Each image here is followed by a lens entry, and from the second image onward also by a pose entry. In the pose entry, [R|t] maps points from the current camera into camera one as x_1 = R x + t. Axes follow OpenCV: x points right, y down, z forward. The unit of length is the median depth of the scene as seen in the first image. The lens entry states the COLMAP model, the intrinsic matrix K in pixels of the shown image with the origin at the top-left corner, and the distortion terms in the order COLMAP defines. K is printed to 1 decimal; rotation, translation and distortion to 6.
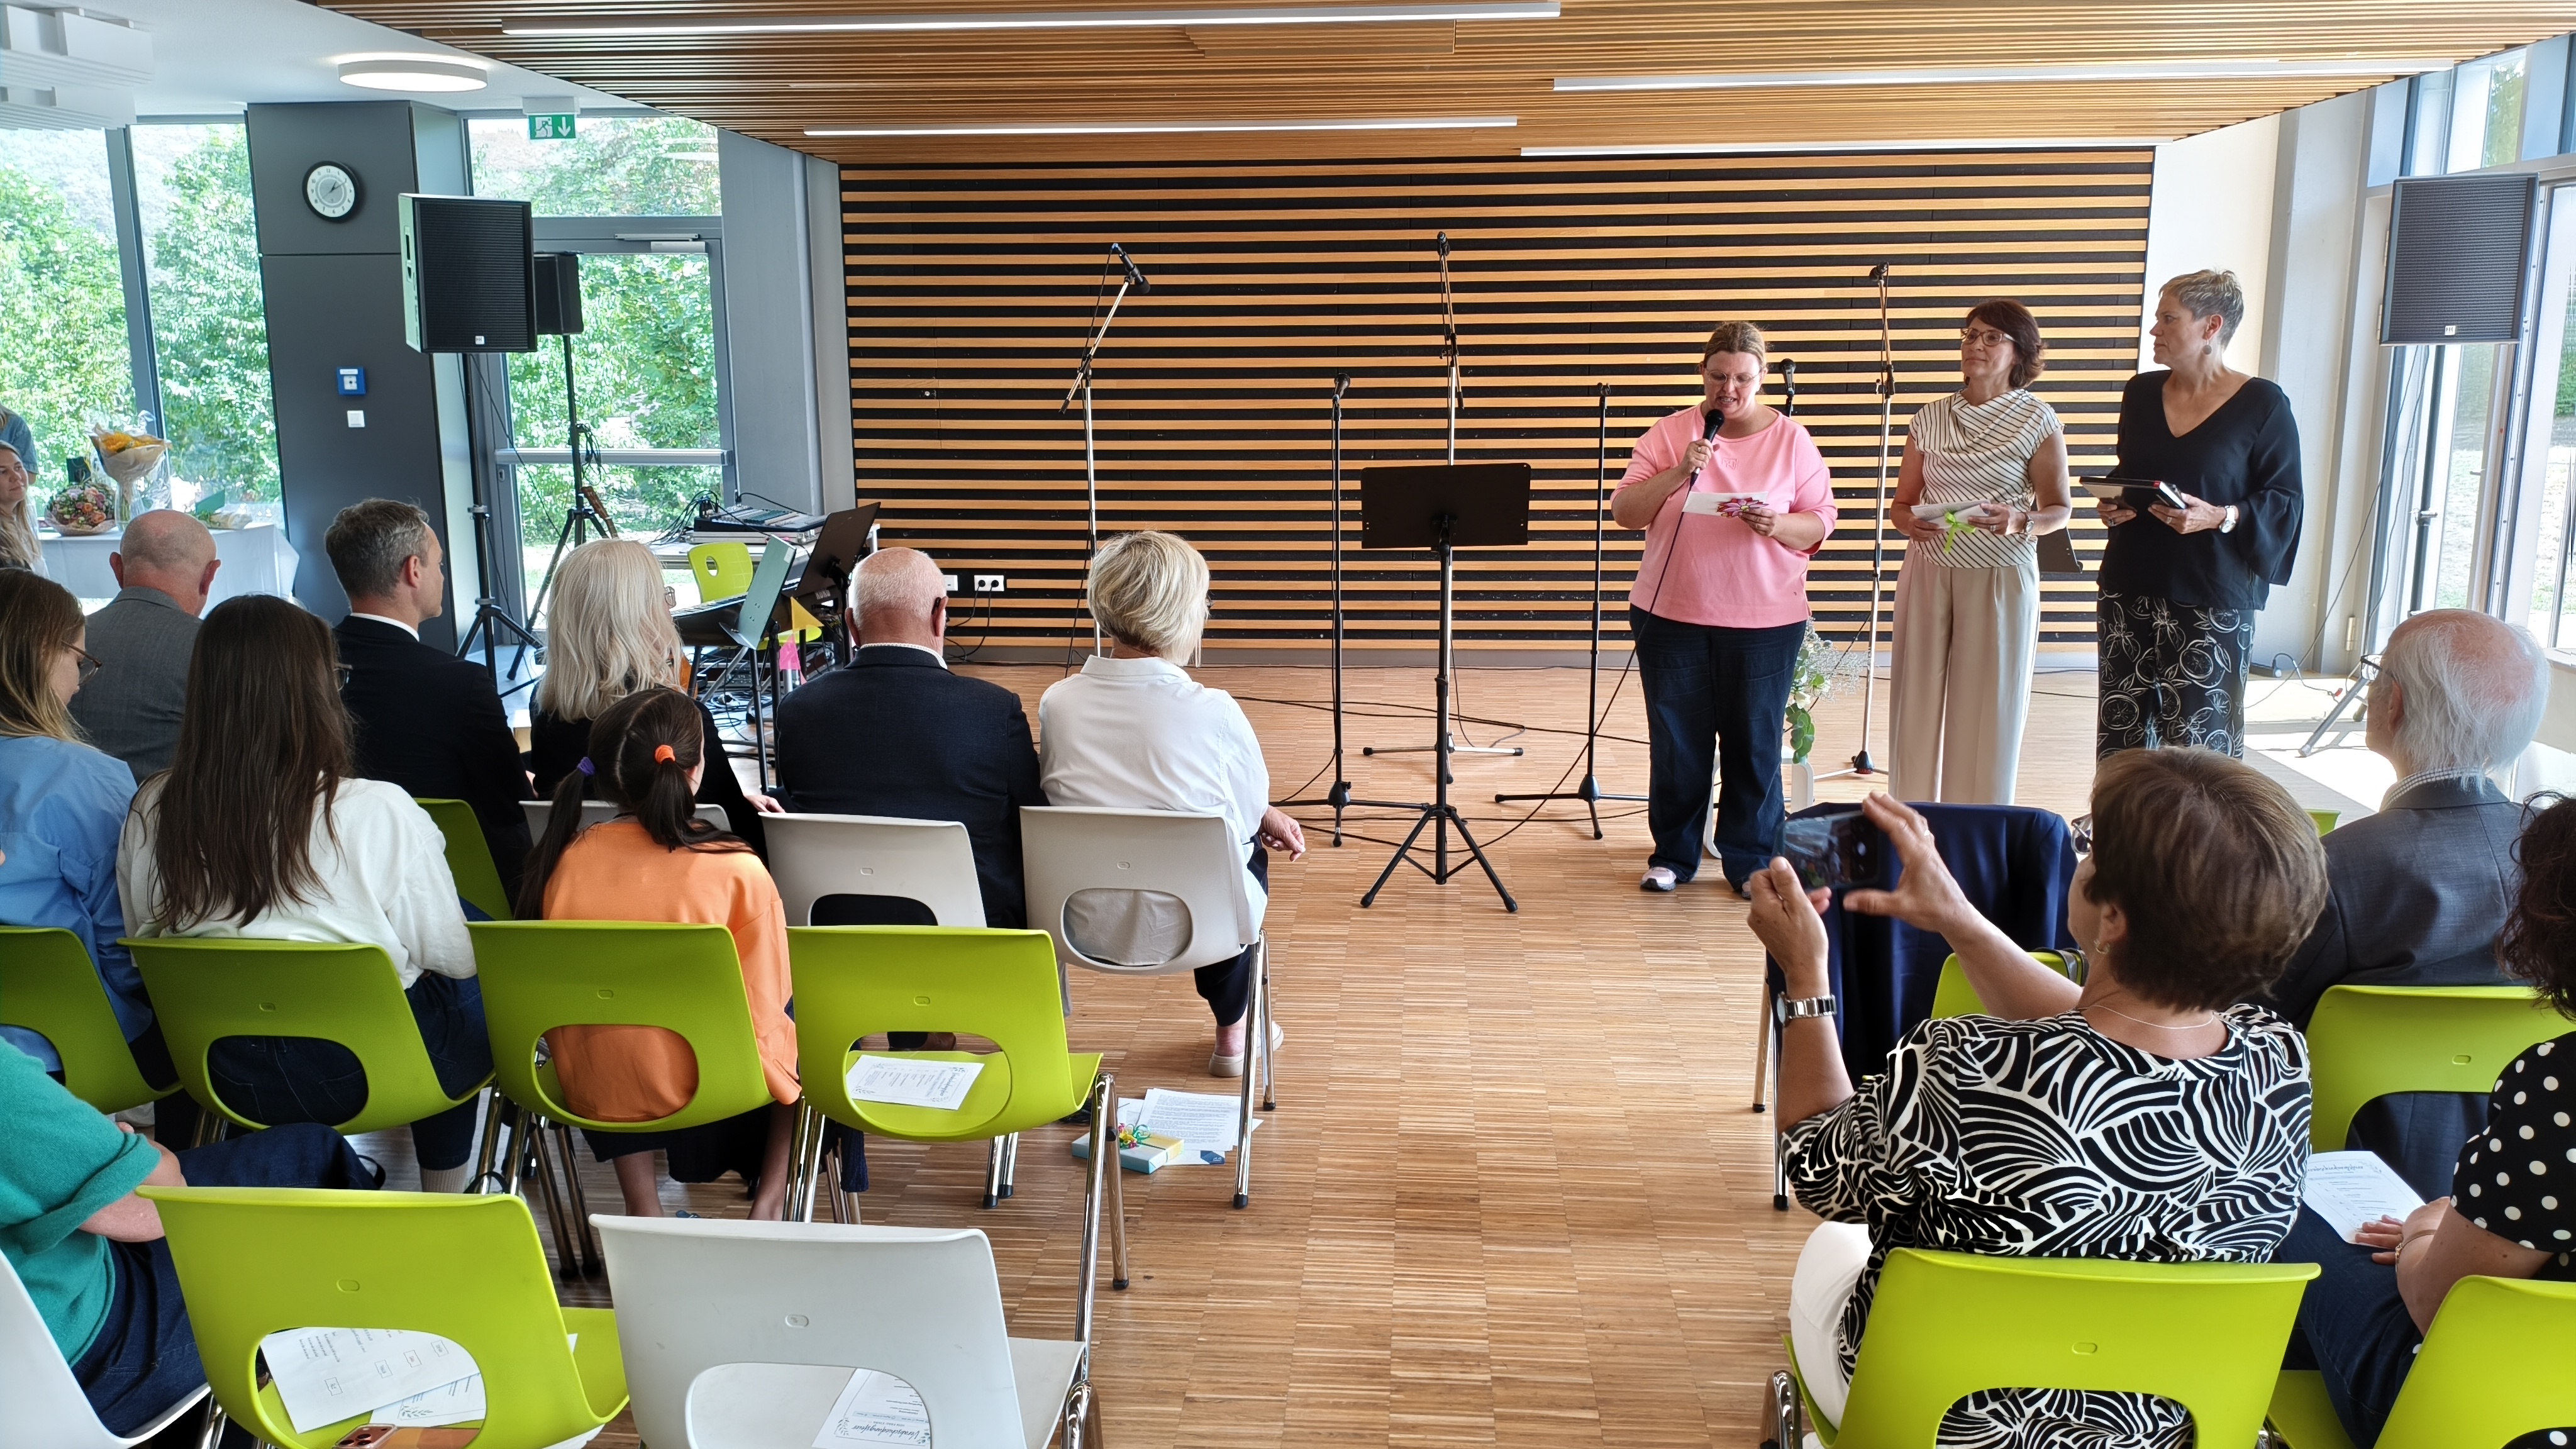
lens RADIAL K [[1856.3, 0, 1260.4], [0, 1856.3, 734.1], [0, 0, 1]] dist [0.000315, -0.009650]
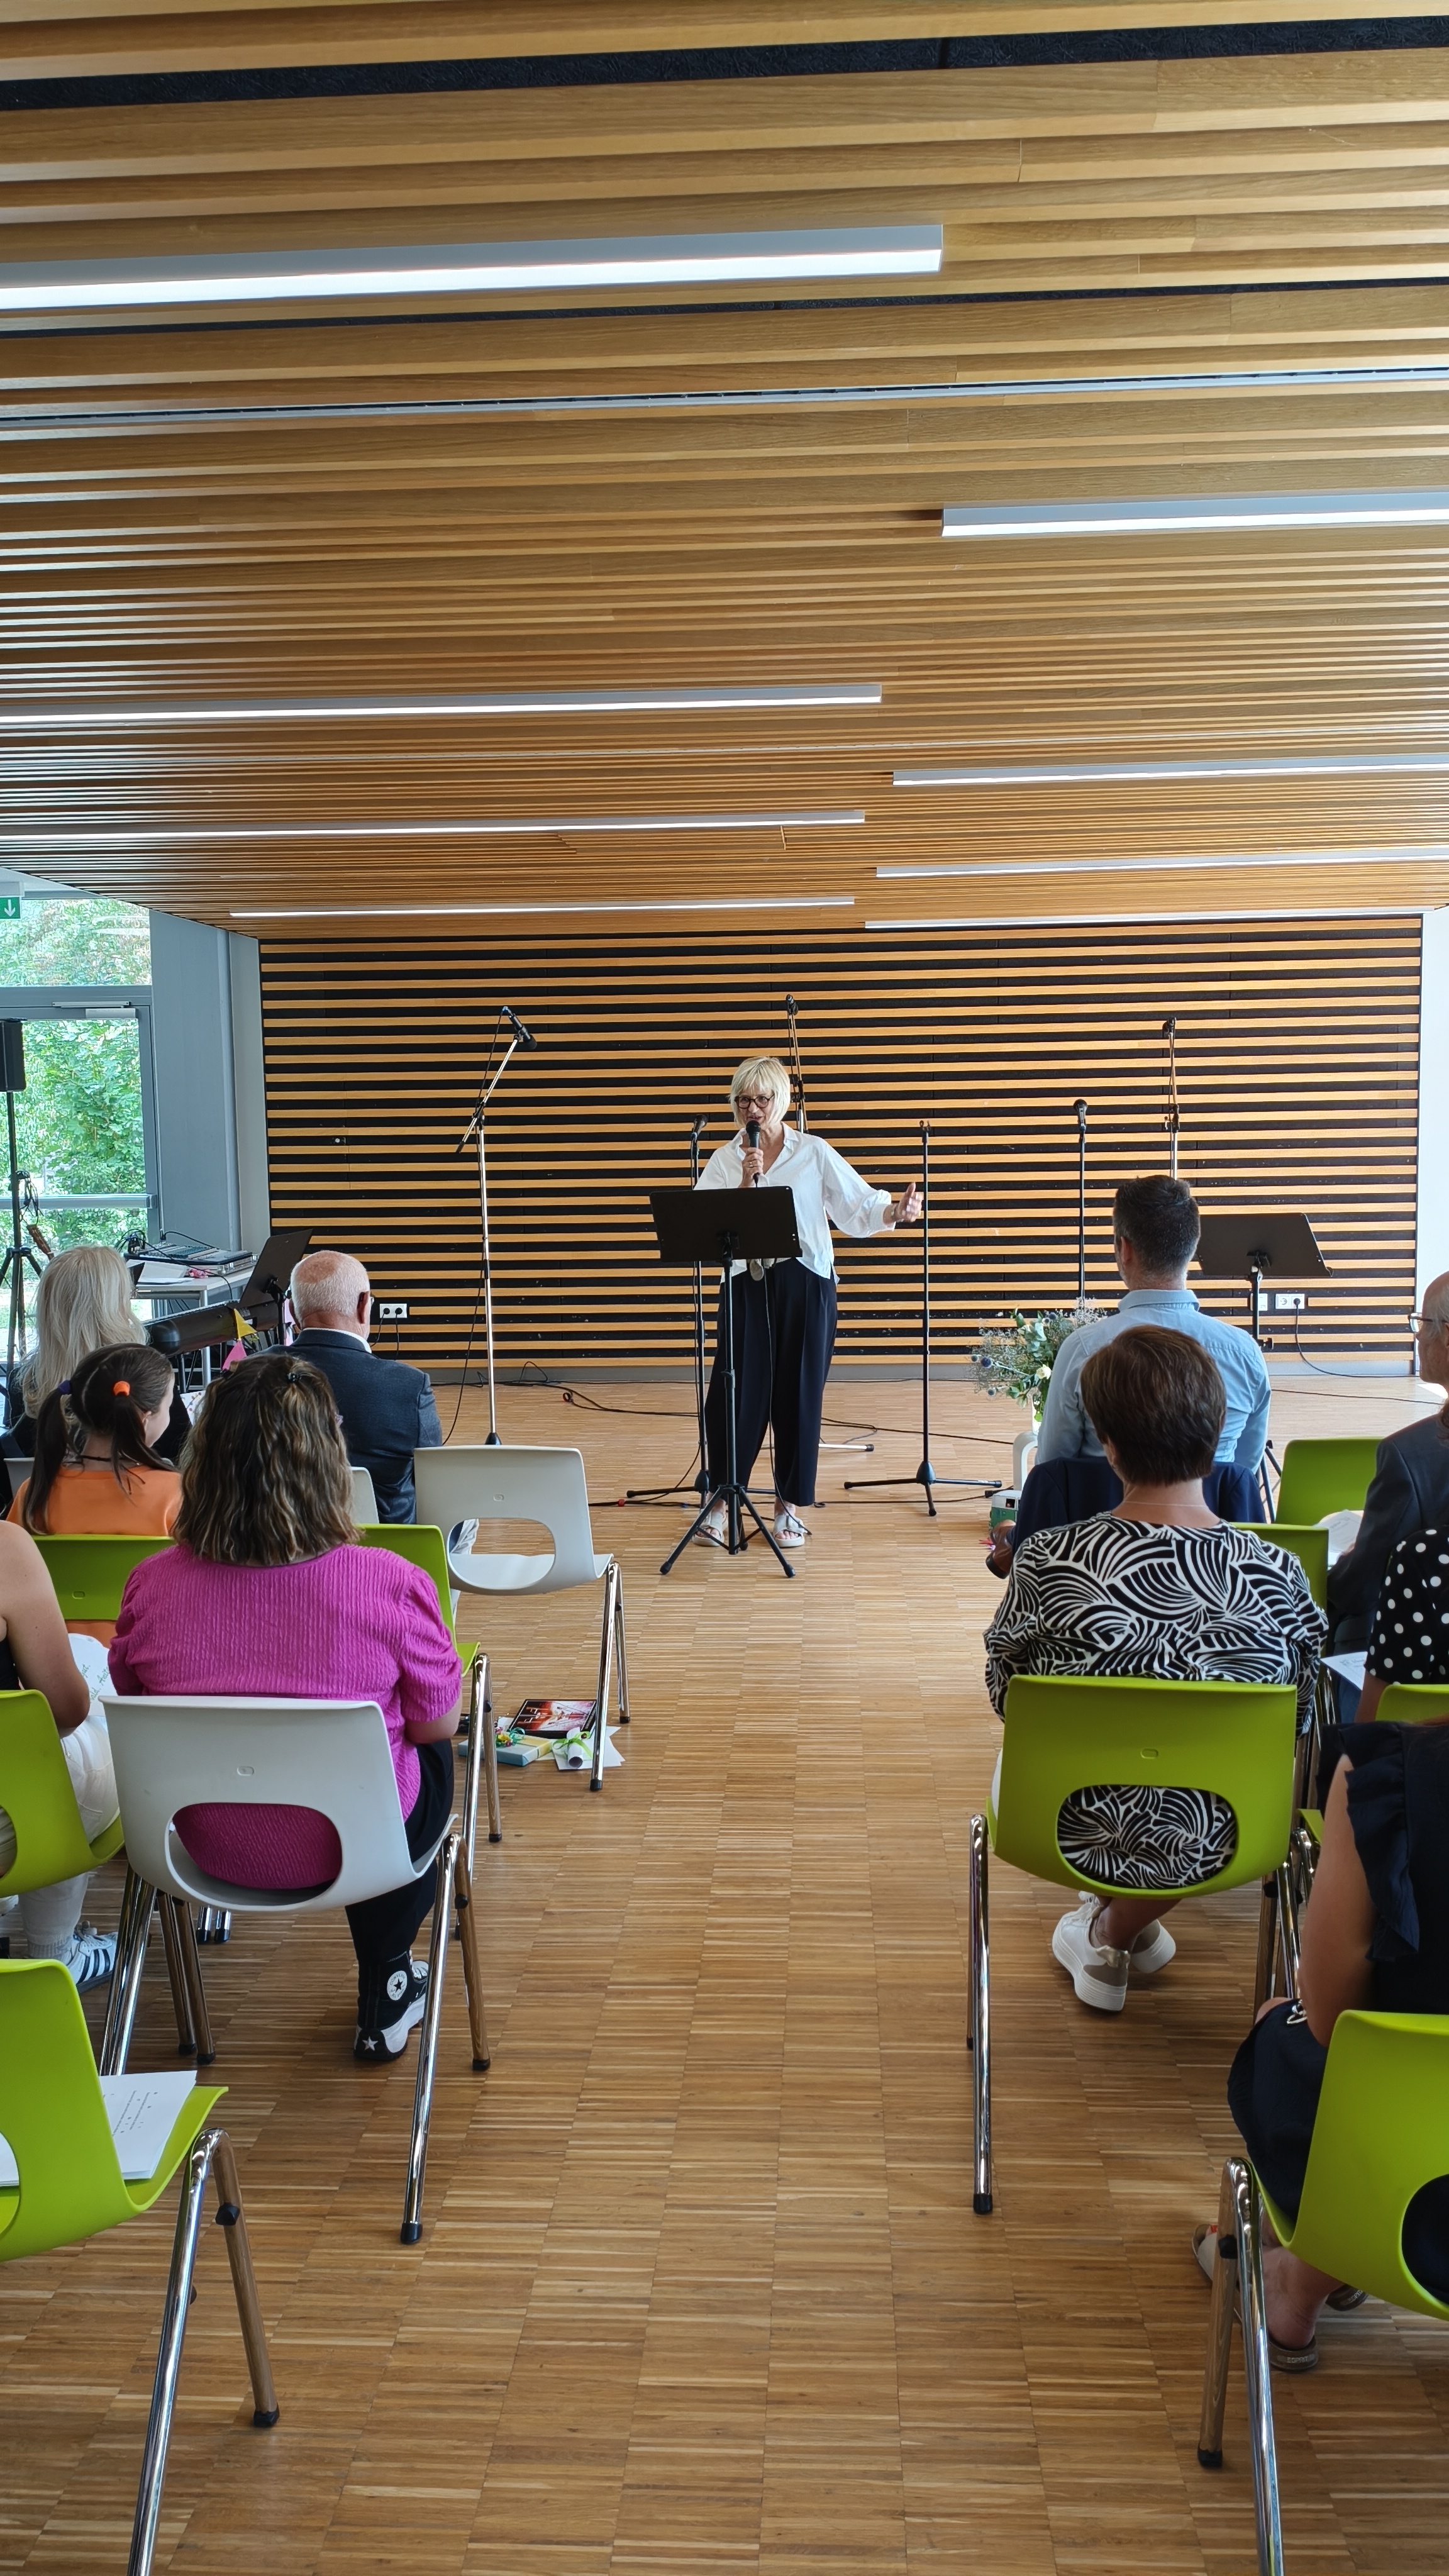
lens RADIAL K [[1856.3, 0, 743.9], [0, 1856.3, 1290.2], [0, 0, 1]] dist [0.000315, -0.009650]
pose [[0.999066, -0.015437, 0.040355, 0.019737], [0.019576, 0.994358, -0.104251, 0.029262], [-0.038518, 0.104943, 0.993732, -0.116344]]
